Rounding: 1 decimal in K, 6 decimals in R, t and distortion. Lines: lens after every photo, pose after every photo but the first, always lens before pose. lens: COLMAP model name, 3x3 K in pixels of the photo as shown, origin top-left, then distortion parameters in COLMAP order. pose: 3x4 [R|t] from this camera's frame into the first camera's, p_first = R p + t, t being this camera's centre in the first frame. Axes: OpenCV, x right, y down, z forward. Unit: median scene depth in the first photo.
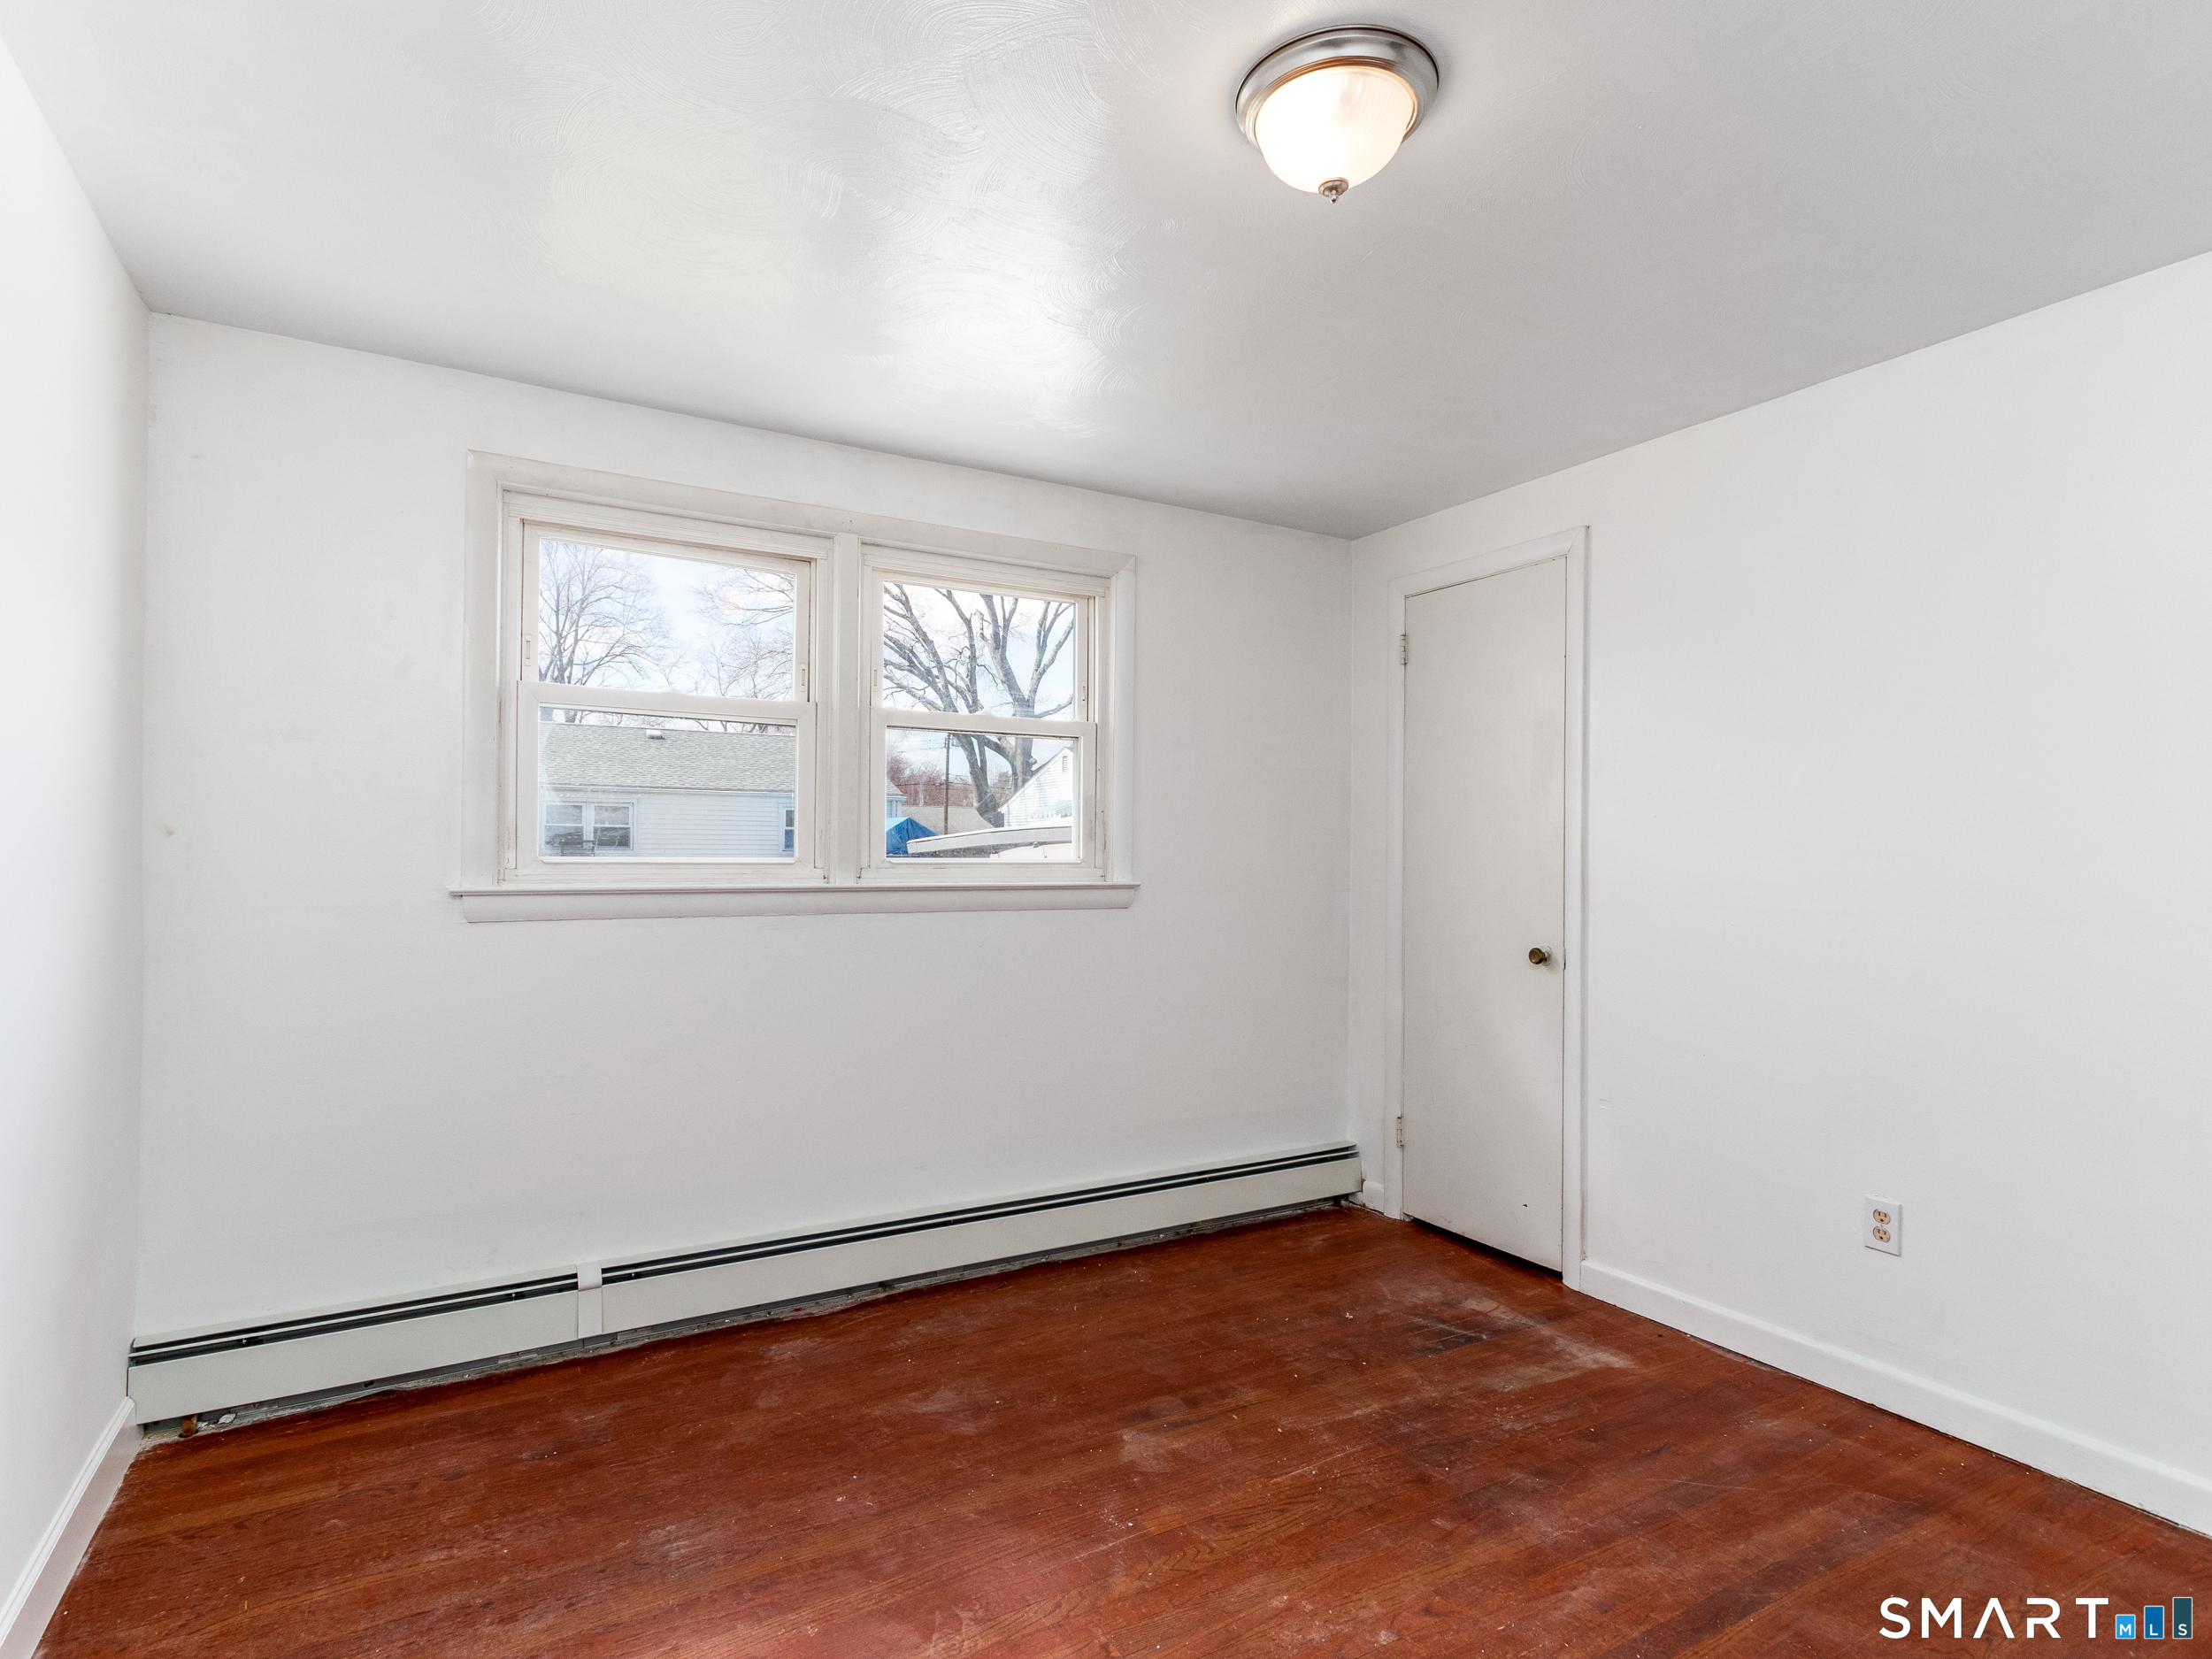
lens RADIAL K [[1189.2, 0, 1124.6], [0, 1189.2, 860.7], [0, 0, 1]] dist [0.012086, -0.005327]
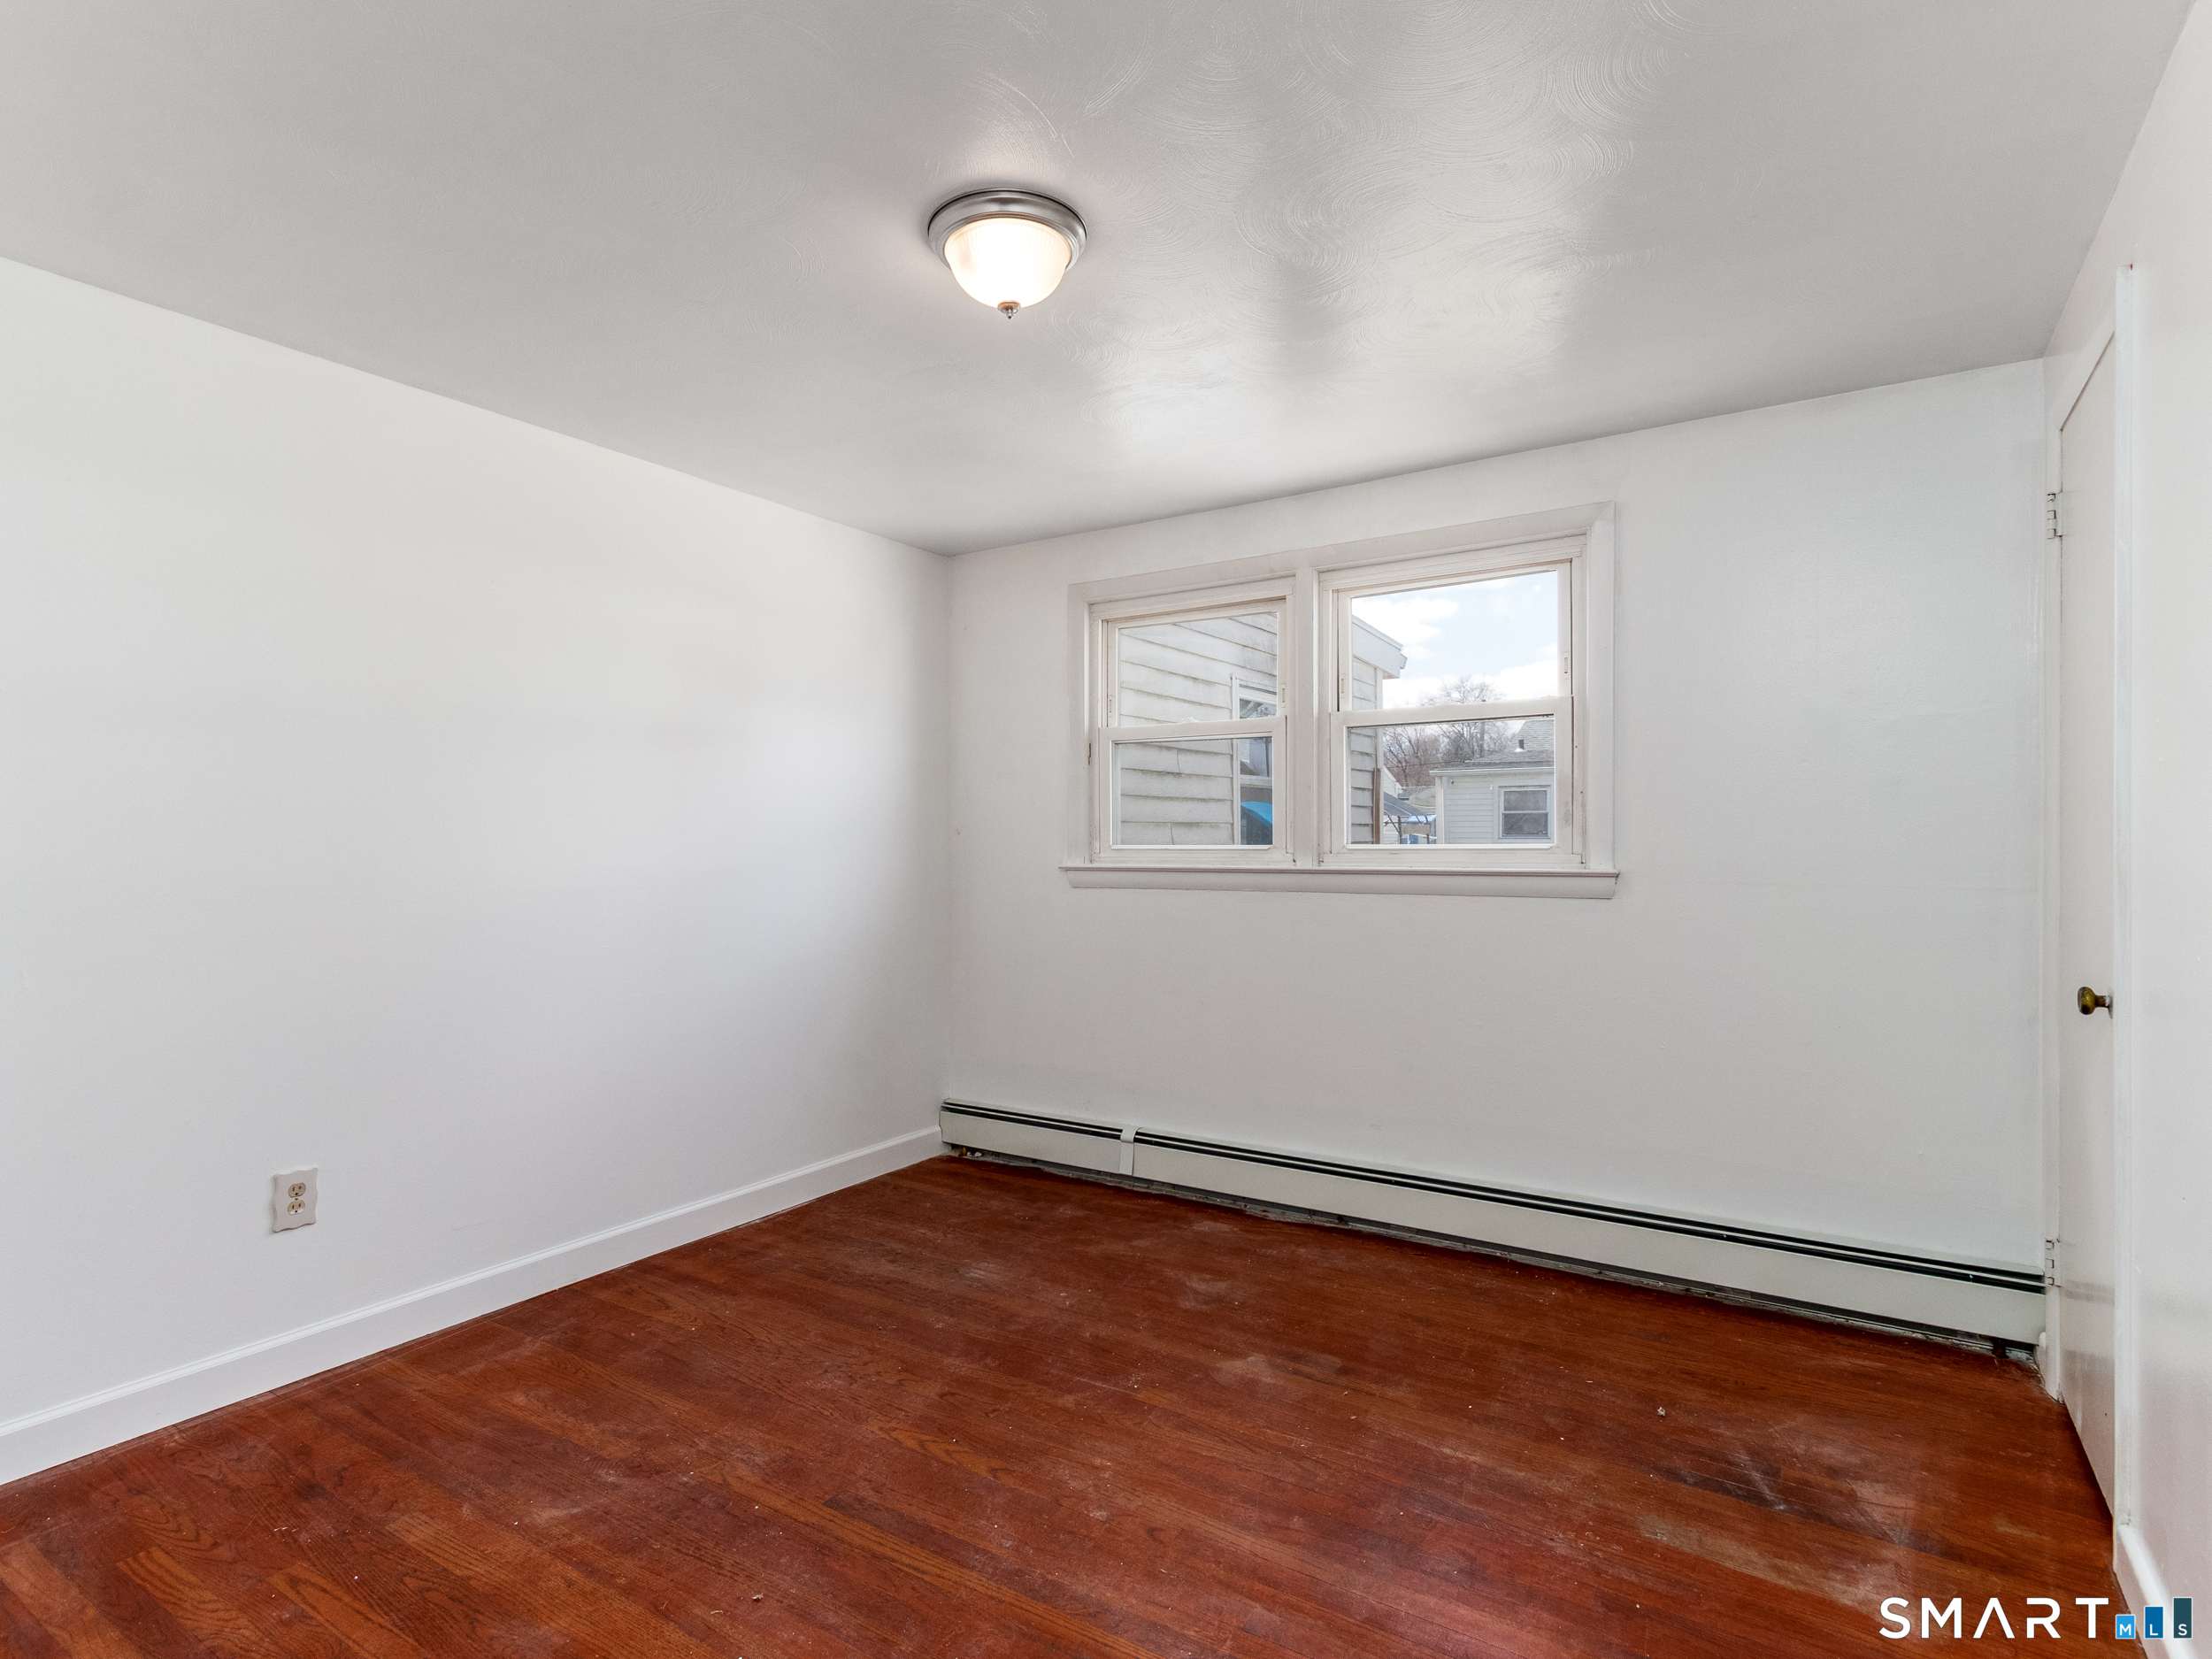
lens RADIAL K [[1189.2, 0, 1030.1], [0, 1189.2, 864.5], [0, 0, 1]] dist [0.012086, -0.005327]
pose [[0.392632, 0.011201, -0.919628, 0.821900], [0.003124, 0.999904, 0.013512, 0.000398], [0.919691, -0.008178, 0.392559, 0.318334]]
